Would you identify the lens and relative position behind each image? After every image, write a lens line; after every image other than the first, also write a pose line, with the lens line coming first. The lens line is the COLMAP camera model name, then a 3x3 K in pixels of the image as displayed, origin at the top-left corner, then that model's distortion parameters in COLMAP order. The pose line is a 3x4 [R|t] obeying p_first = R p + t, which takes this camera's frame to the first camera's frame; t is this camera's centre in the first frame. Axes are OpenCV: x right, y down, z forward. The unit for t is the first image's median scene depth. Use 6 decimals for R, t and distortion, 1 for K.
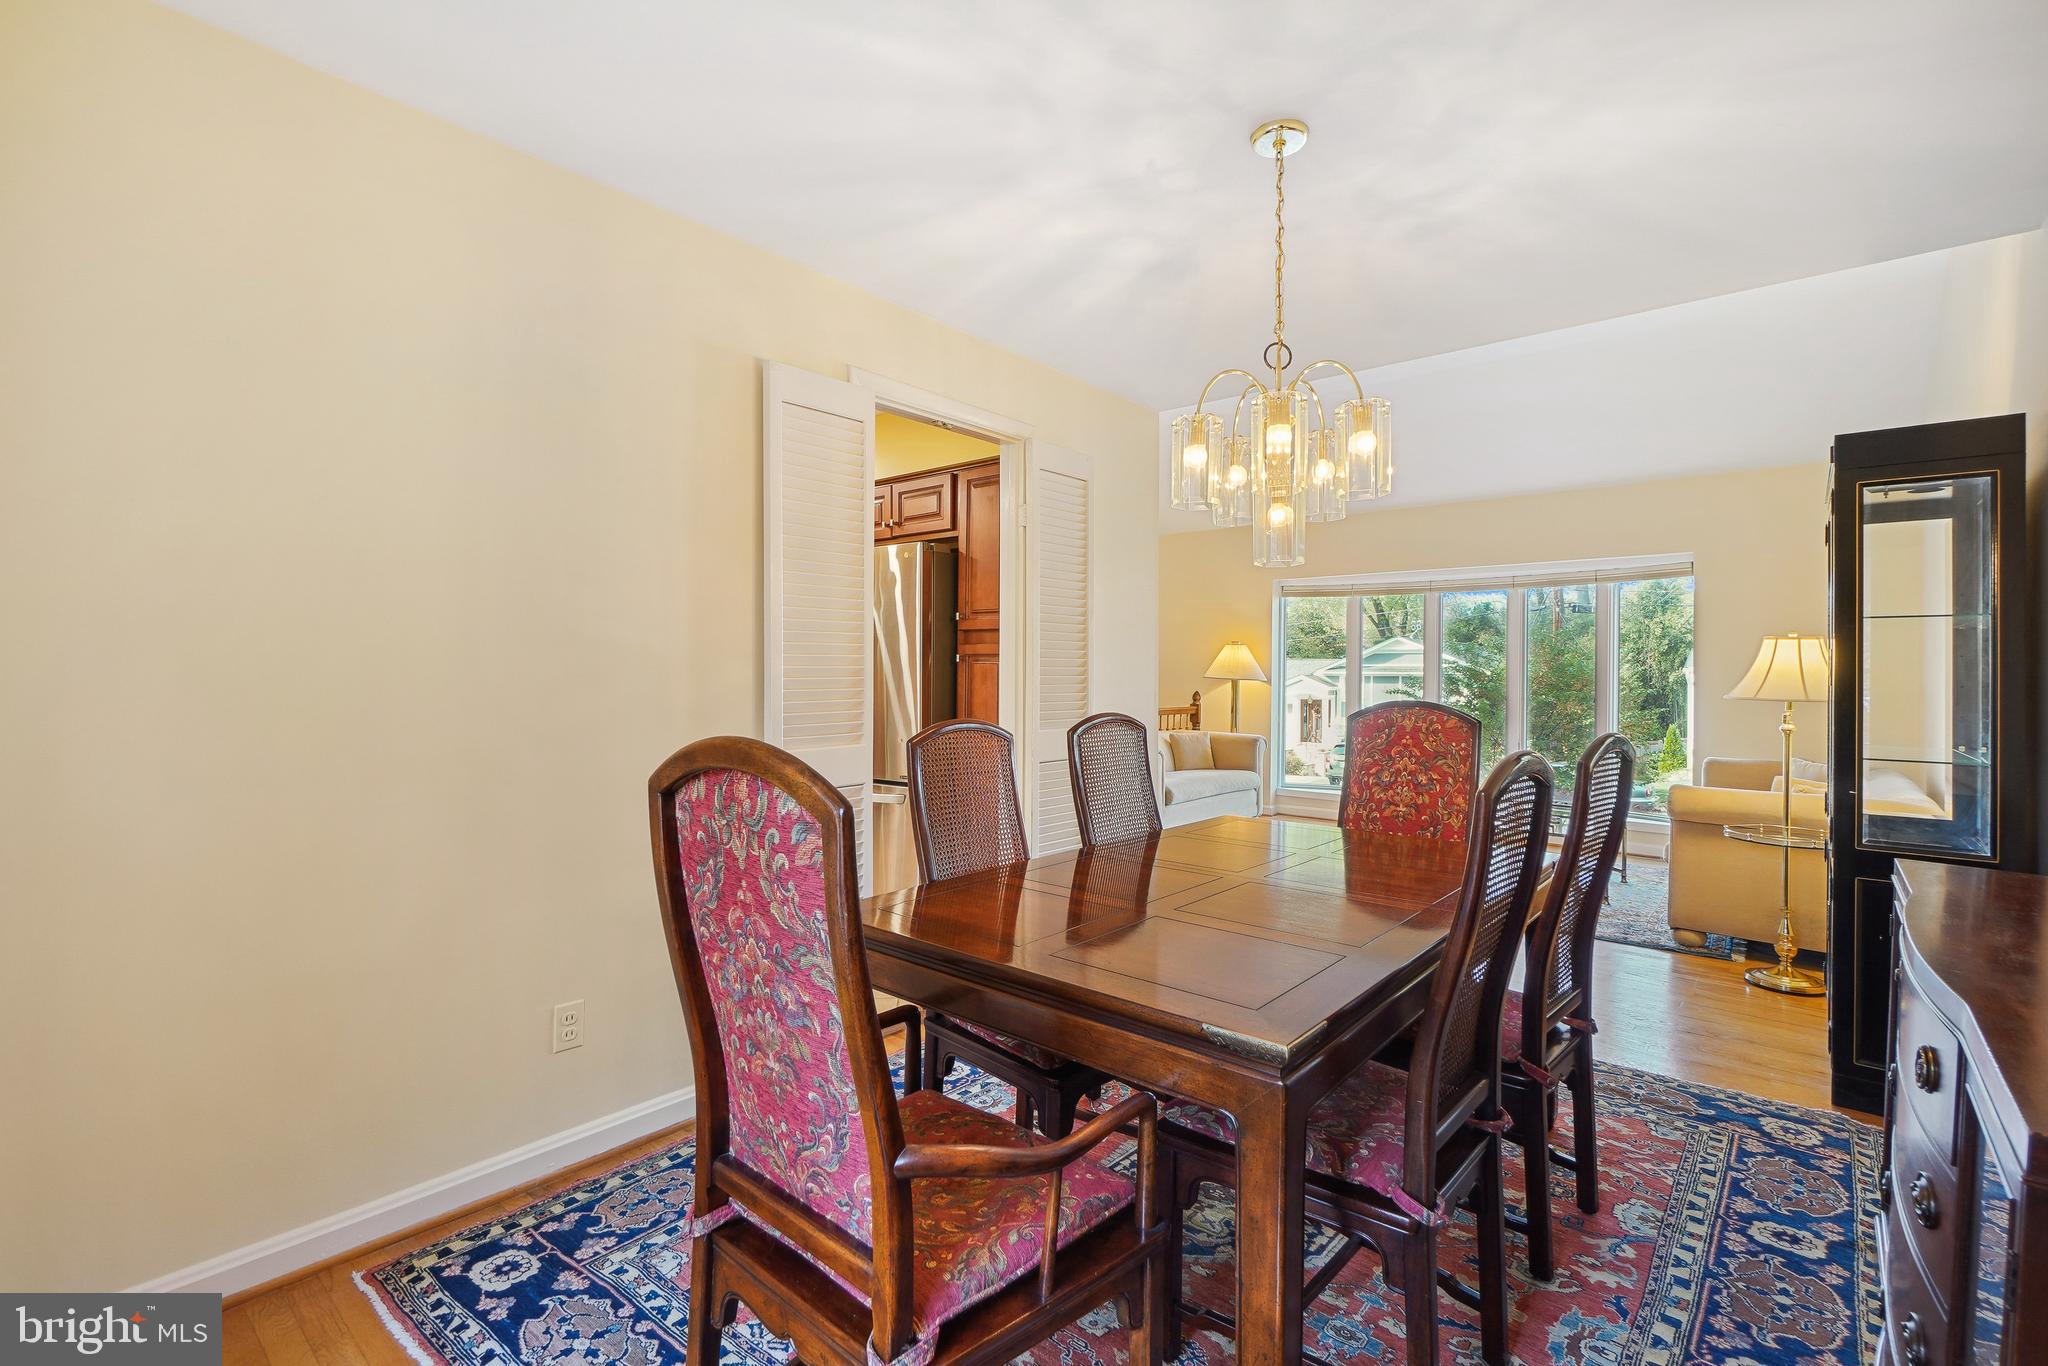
lens RADIAL K [[915.2, 0, 1004.6], [0, 915.2, 674.0], [0, 0, 1]] dist [-0.002861, 0.000665]
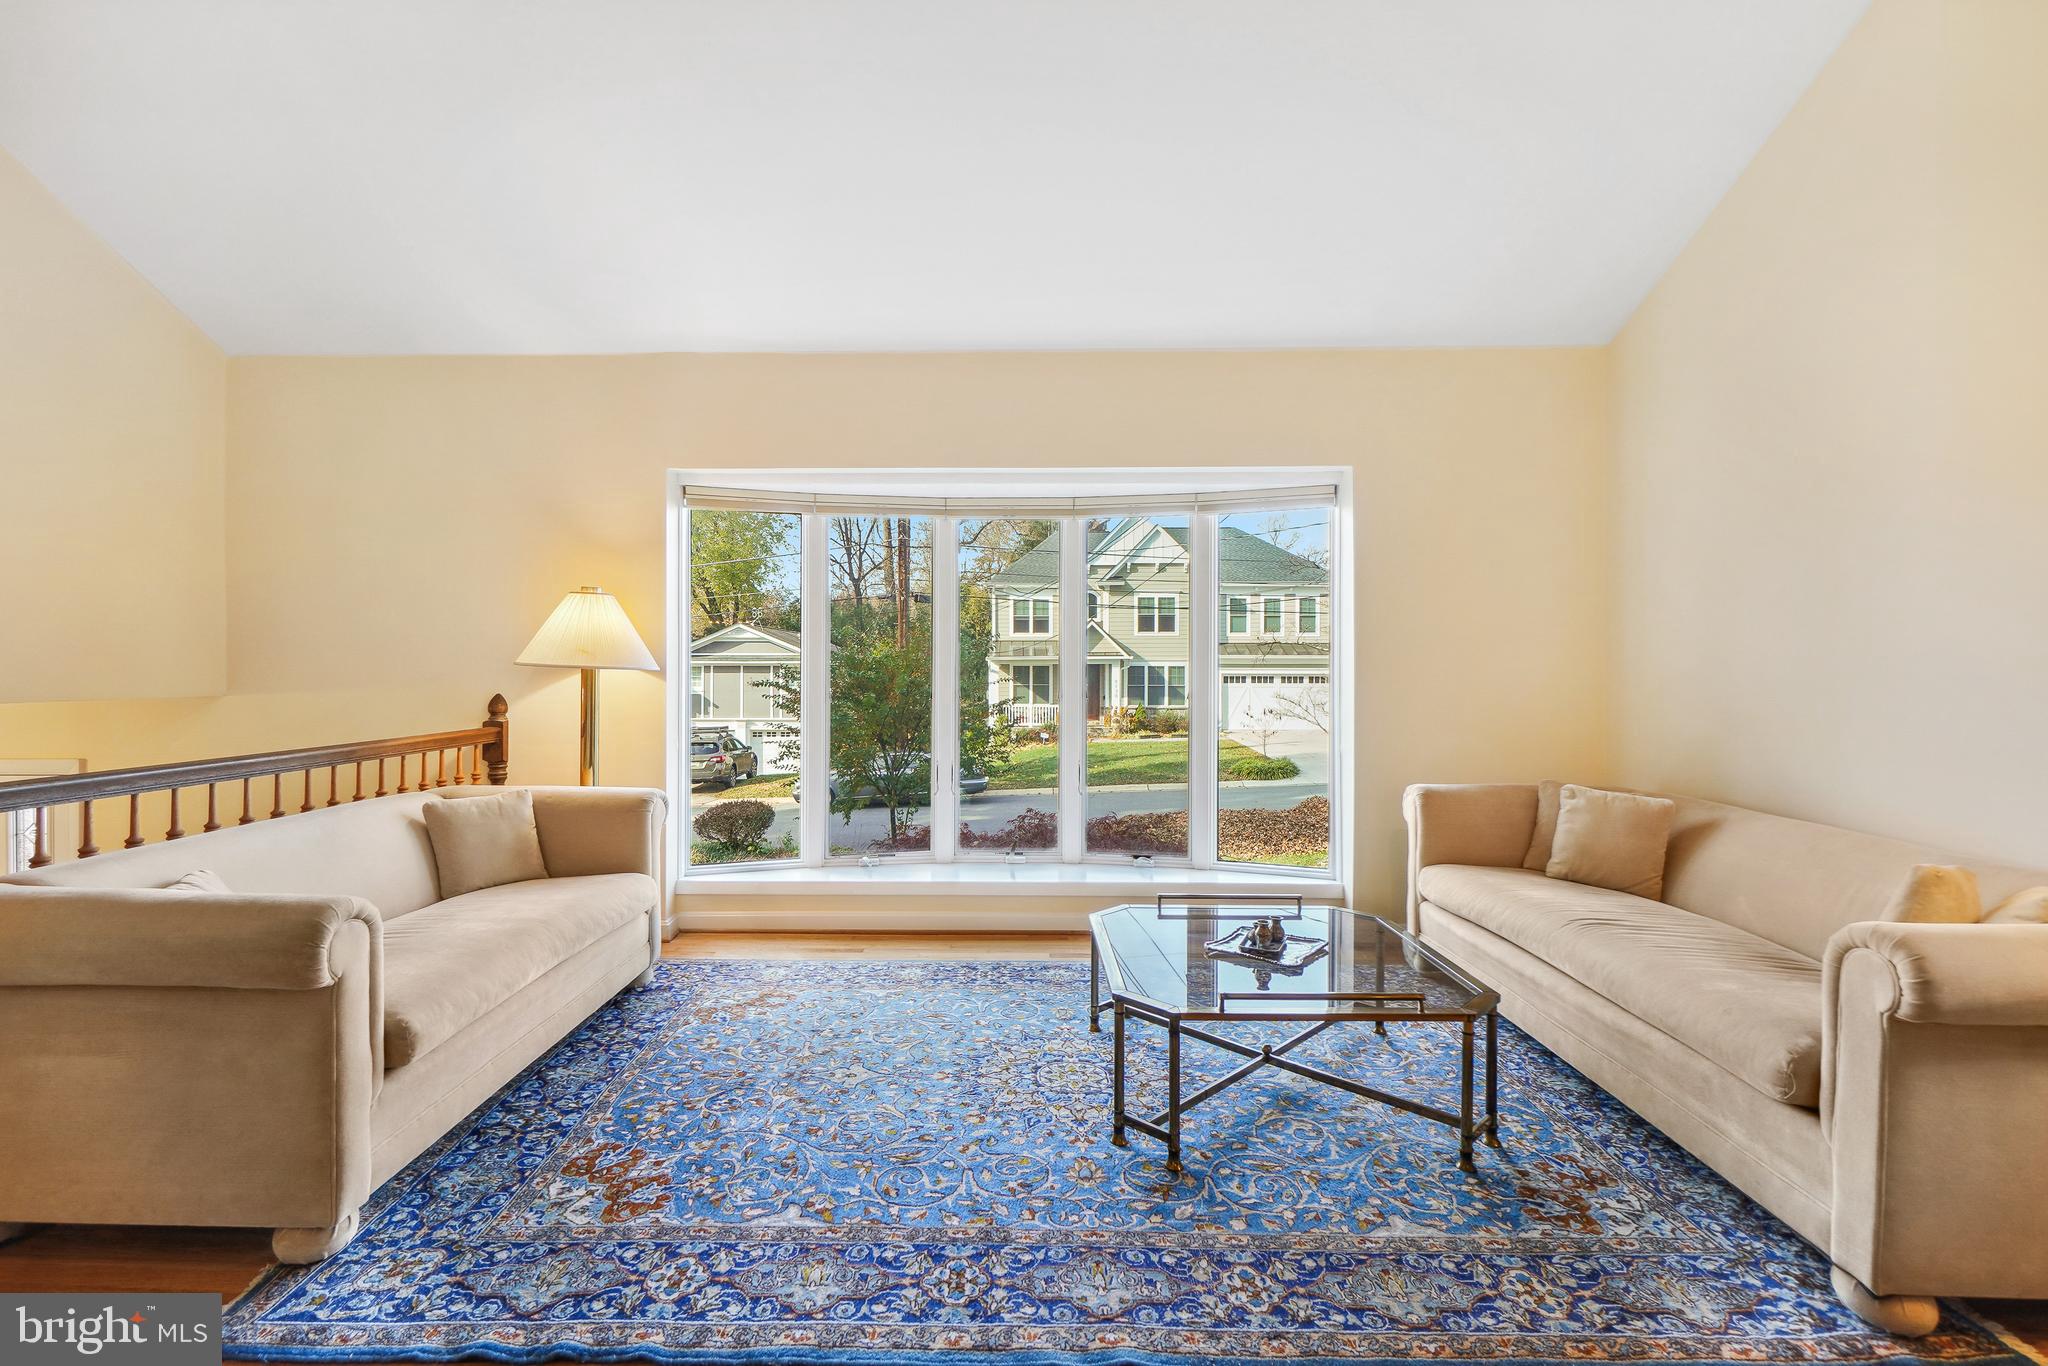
lens RADIAL K [[915.2, 0, 1026.4], [0, 915.2, 672.6], [0, 0, 1]] dist [-0.002861, 0.000665]
pose [[0.746658, -0.010040, 0.665132, 0.112834], [0.003992, 0.999936, 0.010612, 0.004282], [-0.665196, -0.005268, 0.746650, 0.527385]]
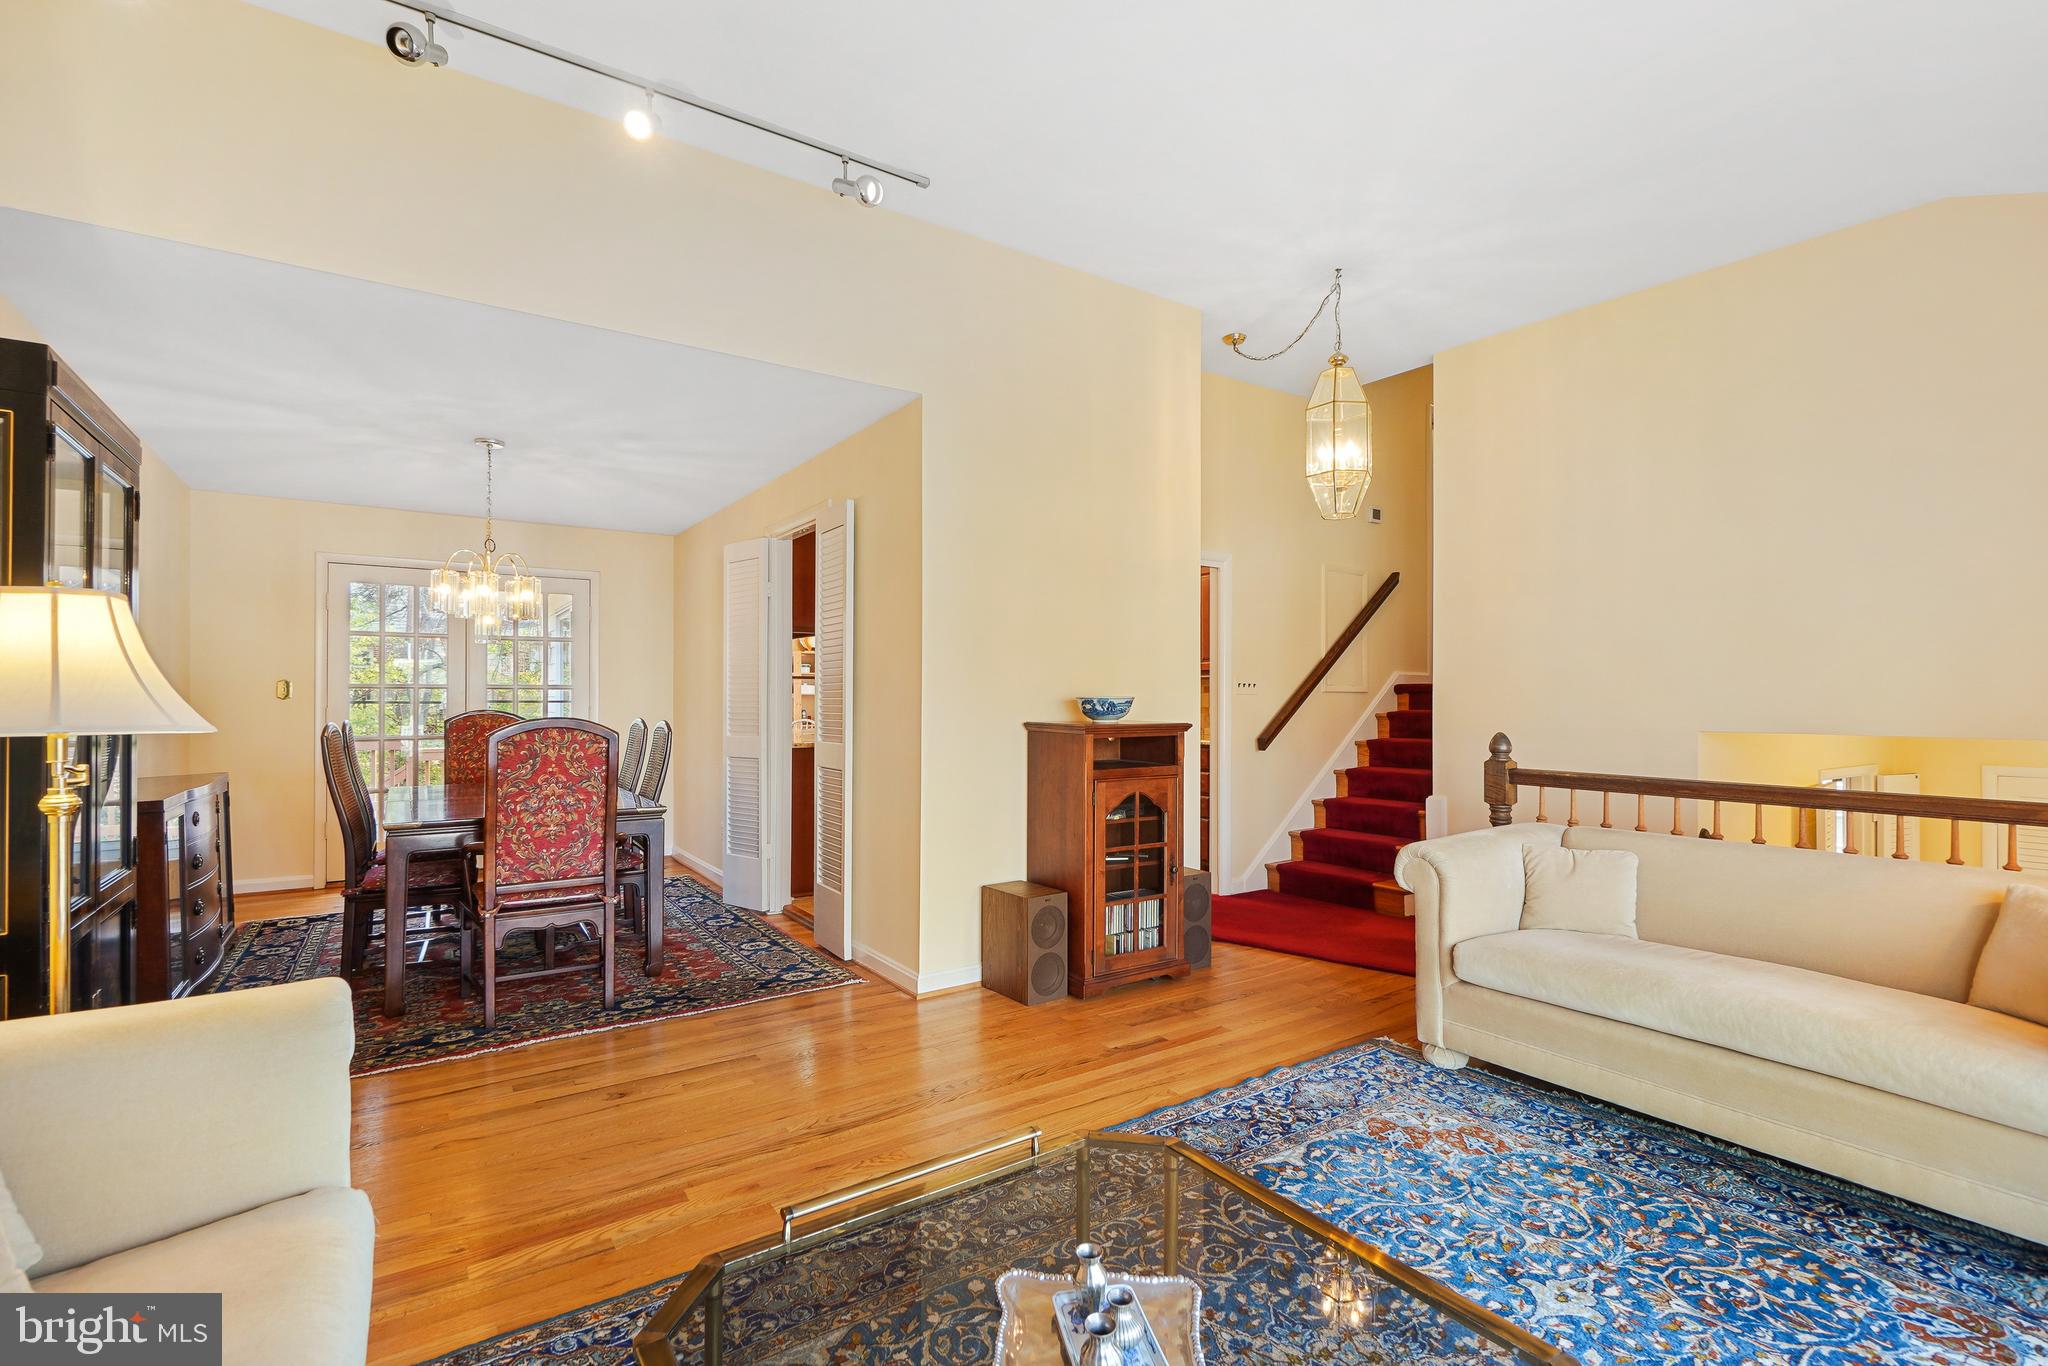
lens RADIAL K [[915.2, 0, 1011.2], [0, 915.2, 684.2], [0, 0, 1]] dist [-0.002861, 0.000665]
pose [[-0.252210, -0.024328, -0.967367, 0.575380], [-0.006626, 0.999704, -0.023413, 0.005013], [0.967650, 0.000505, -0.252296, 0.754178]]
